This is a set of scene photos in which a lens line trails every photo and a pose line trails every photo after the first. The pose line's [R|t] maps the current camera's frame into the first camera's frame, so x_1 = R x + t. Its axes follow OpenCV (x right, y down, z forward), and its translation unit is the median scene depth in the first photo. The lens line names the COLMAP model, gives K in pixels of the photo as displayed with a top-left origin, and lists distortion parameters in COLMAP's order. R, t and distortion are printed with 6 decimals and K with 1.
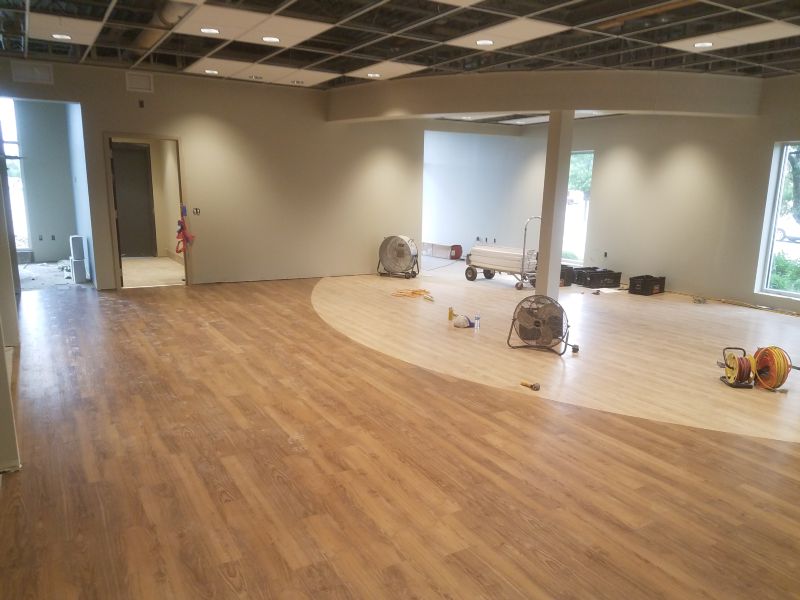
lens RADIAL K [[610.6, 0, 400.0], [0, 610.6, 300.0], [0, 0, 1]] dist [0.147468, -0.217429]
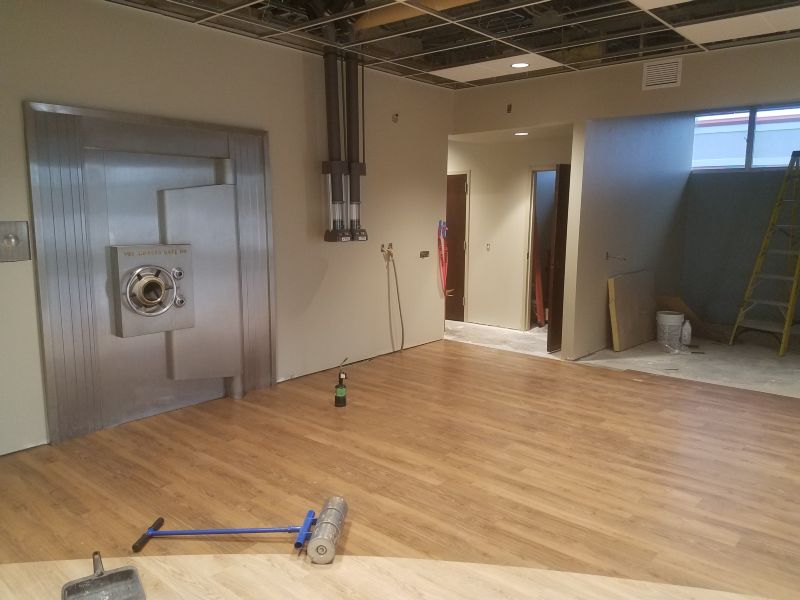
lens RADIAL K [[610.6, 0, 400.0], [0, 610.6, 300.0], [0, 0, 1]] dist [0.147468, -0.217429]
pose [[-0.946538, 0.020374, -0.321947, 0.936182], [-0.089123, 0.942645, 0.321680, -0.331911], [0.310036, 0.333175, -0.890434, 1.798611]]
